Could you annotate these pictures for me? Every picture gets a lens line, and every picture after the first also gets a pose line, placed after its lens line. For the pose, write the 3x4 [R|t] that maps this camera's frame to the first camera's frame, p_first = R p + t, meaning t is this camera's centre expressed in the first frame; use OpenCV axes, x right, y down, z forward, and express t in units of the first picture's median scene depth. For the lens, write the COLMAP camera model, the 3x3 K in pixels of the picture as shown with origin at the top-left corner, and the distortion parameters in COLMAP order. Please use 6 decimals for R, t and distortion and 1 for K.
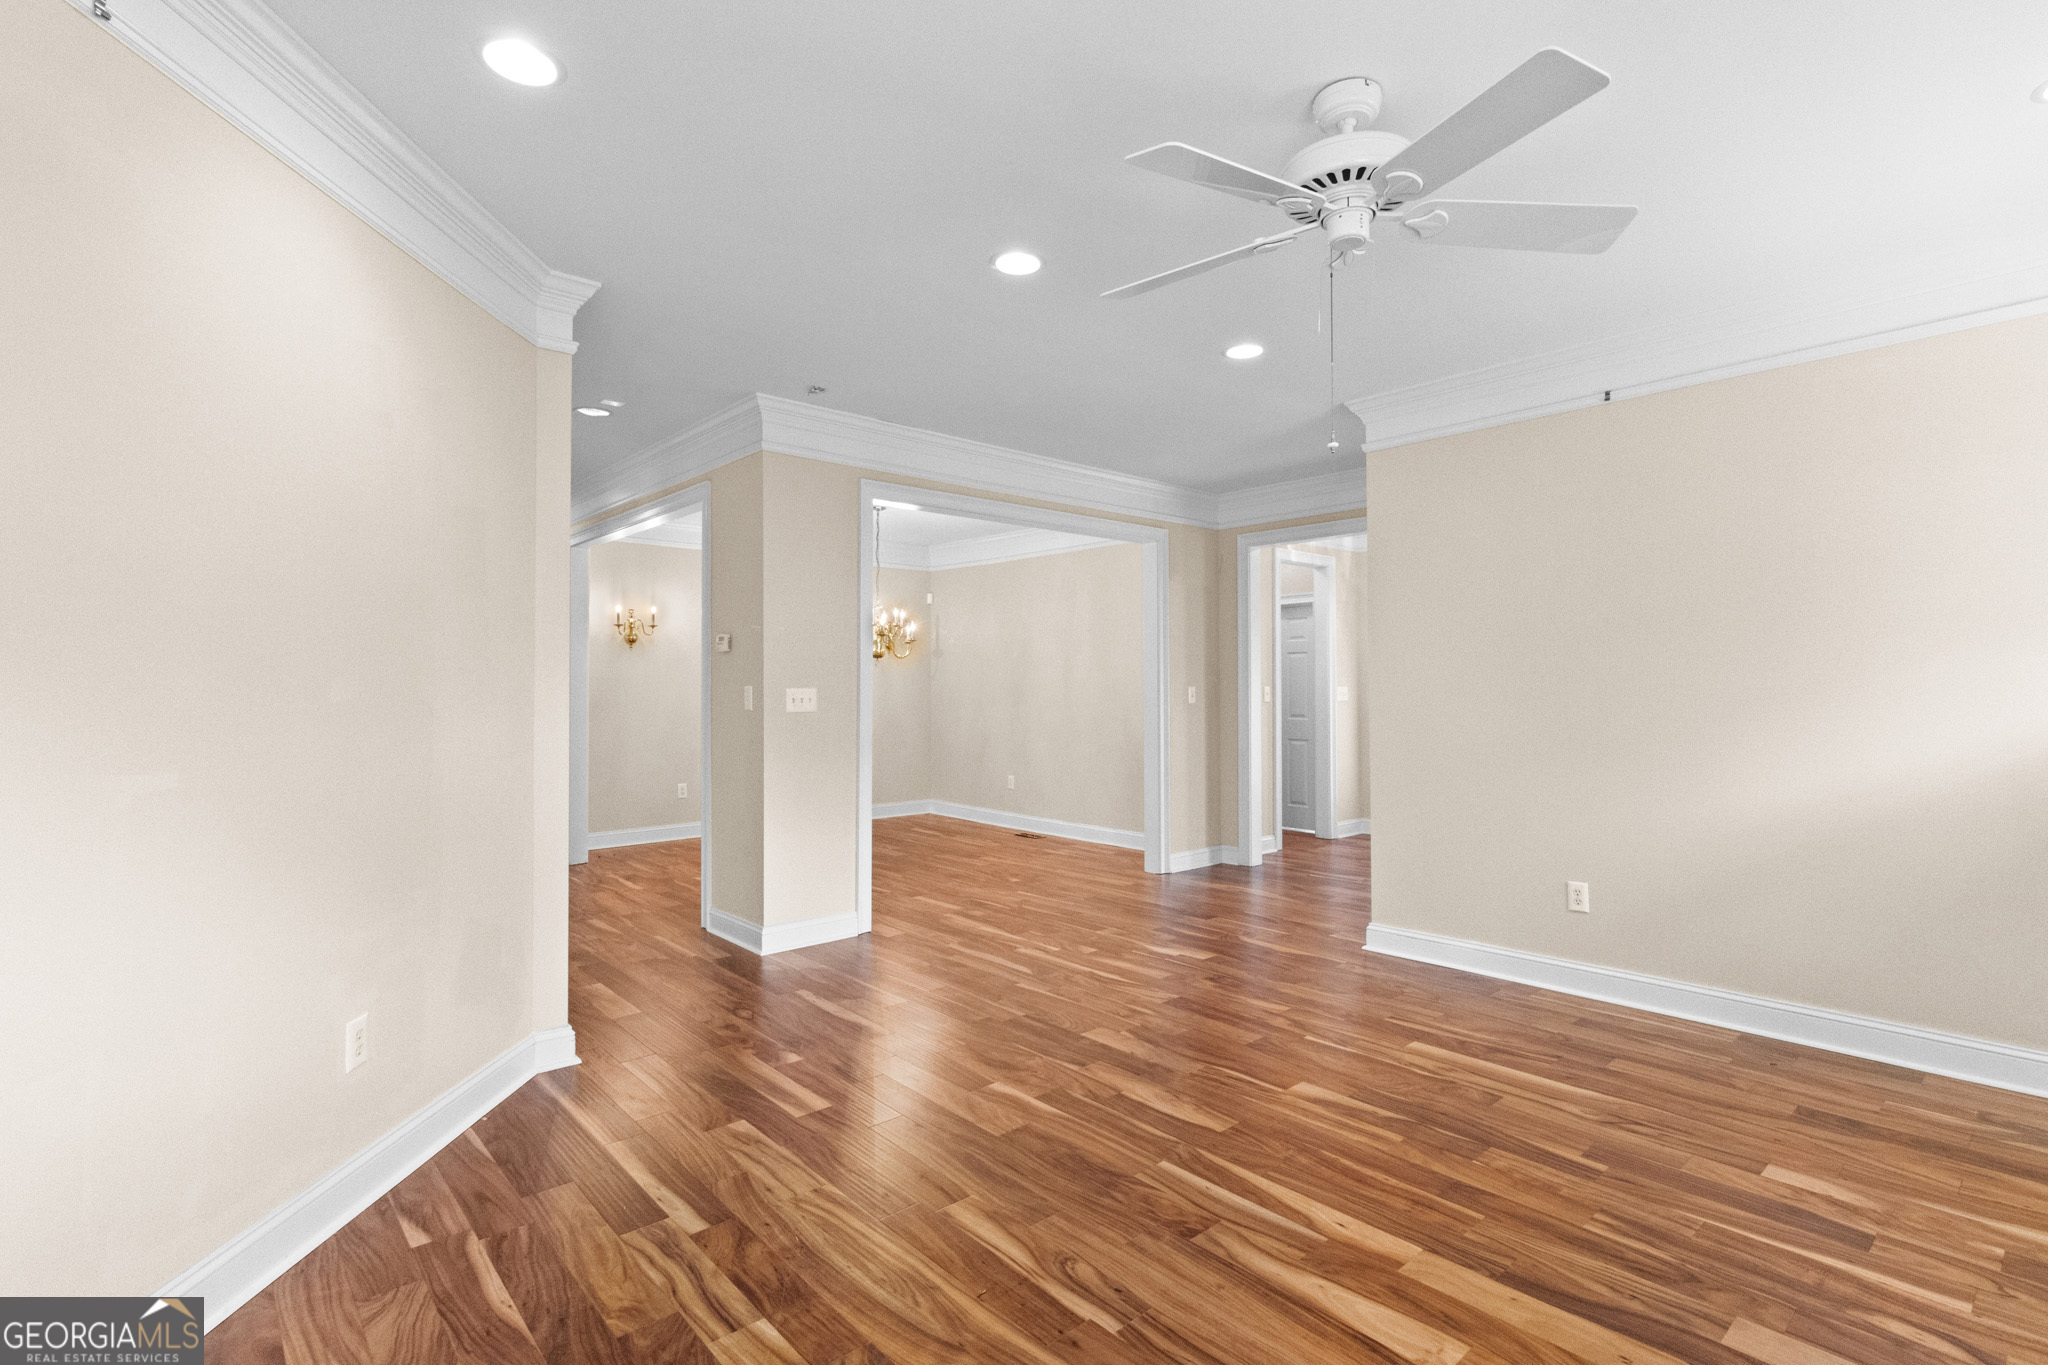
lens RADIAL K [[956.8, 0, 1026.0], [0, 956.8, 683.2], [0, 0, 1]] dist [0.000854, -0.000544]
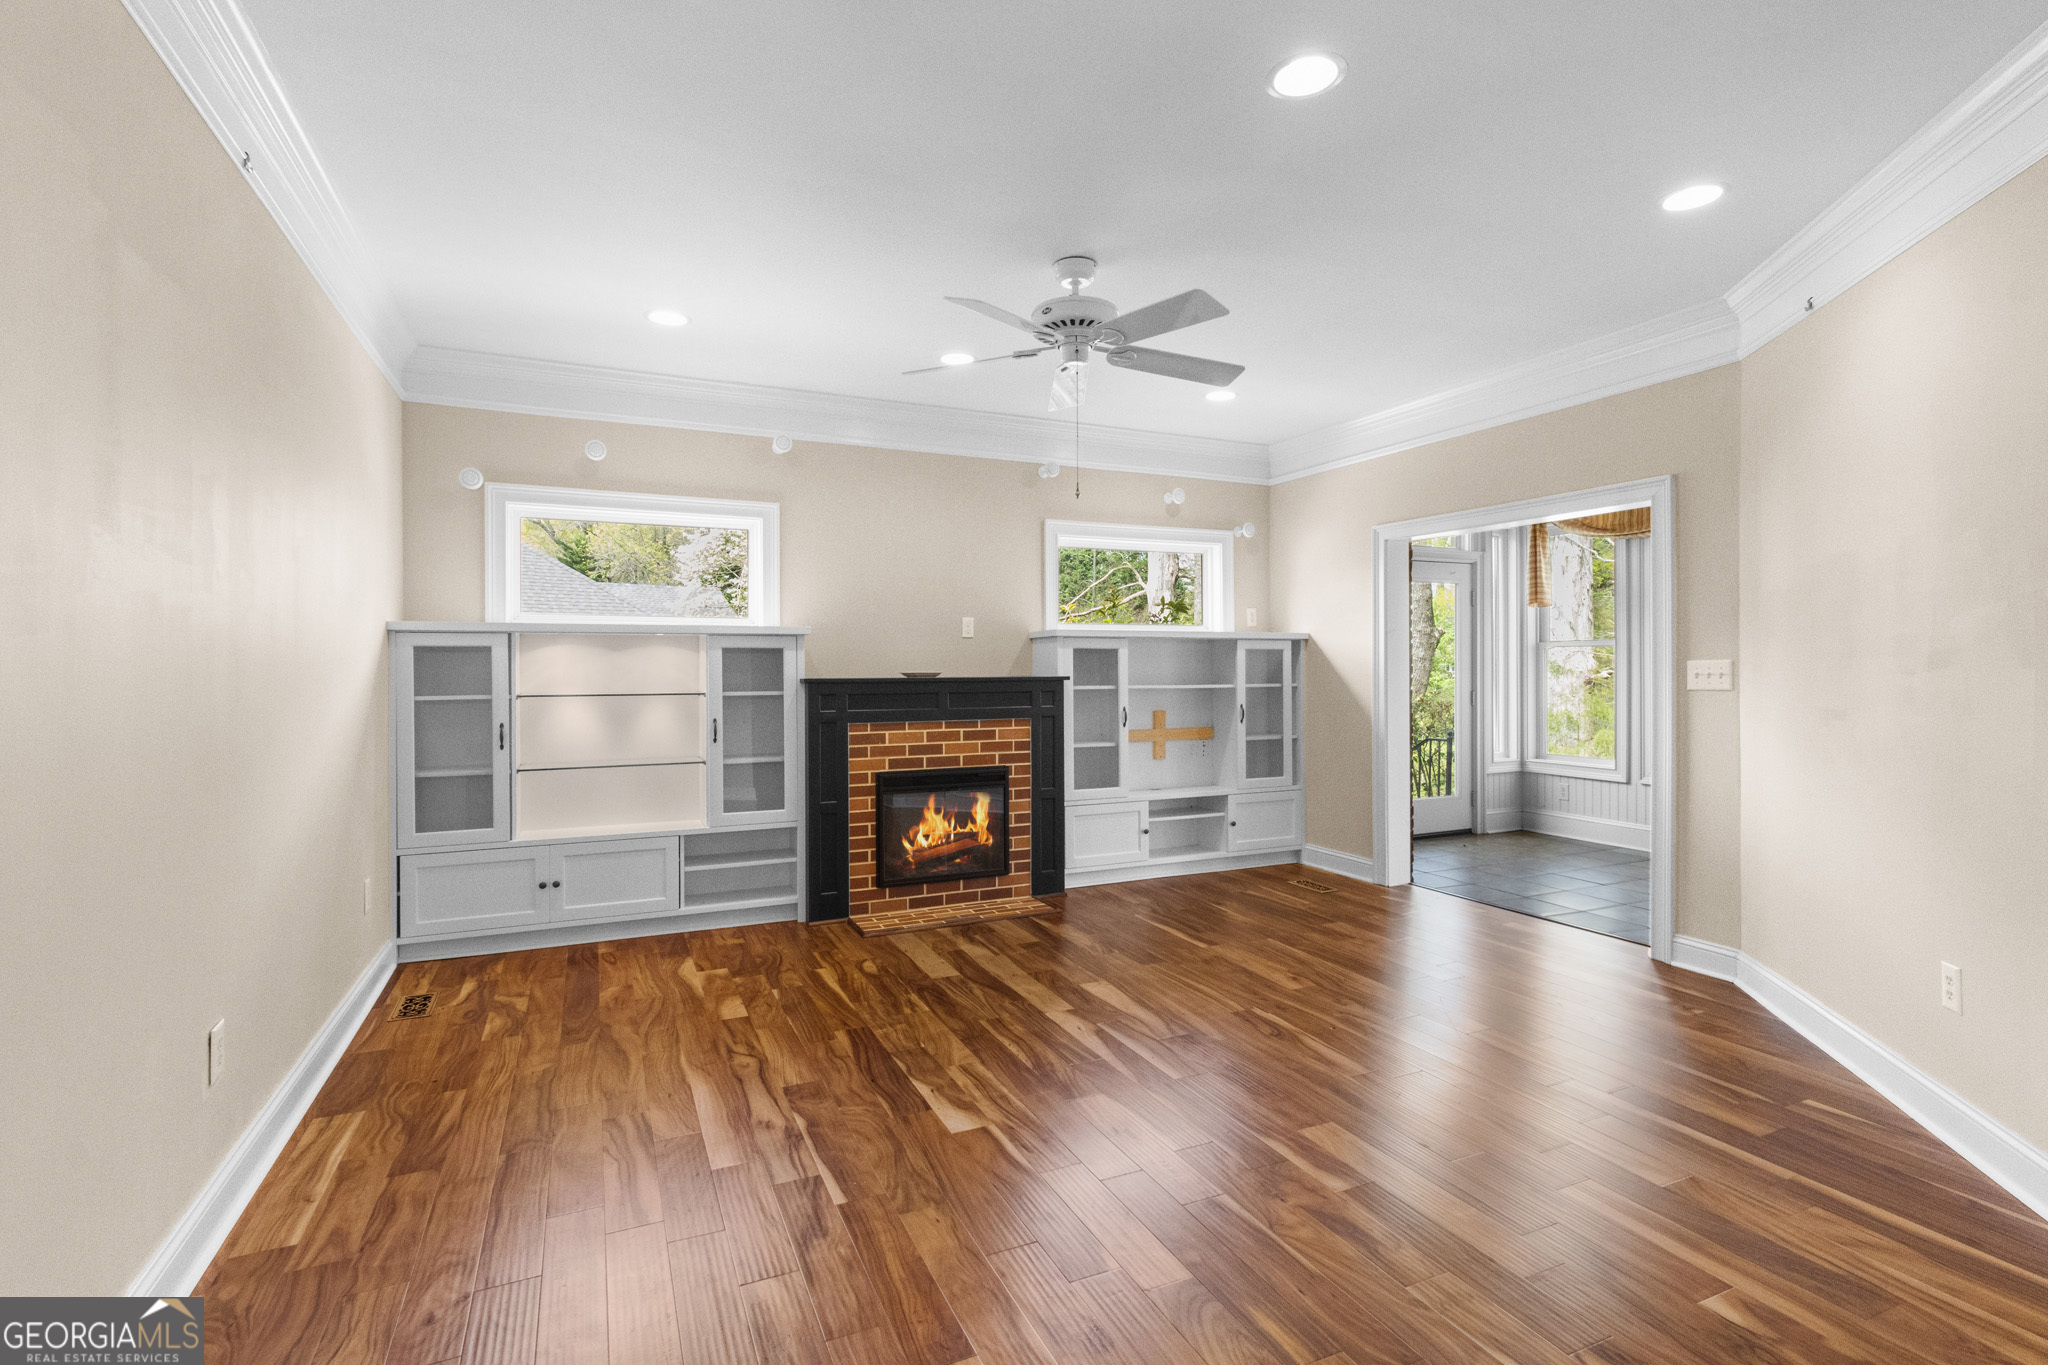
lens RADIAL K [[956.8, 0, 1030.7], [0, 956.8, 676.7], [0, 0, 1]] dist [0.000854, -0.000544]
pose [[-0.957229, 0.000784, 0.289331, -0.023597], [0.002733, 0.999976, 0.006331, 0.019613], [-0.289319, 0.006851, -0.957208, 2.420550]]
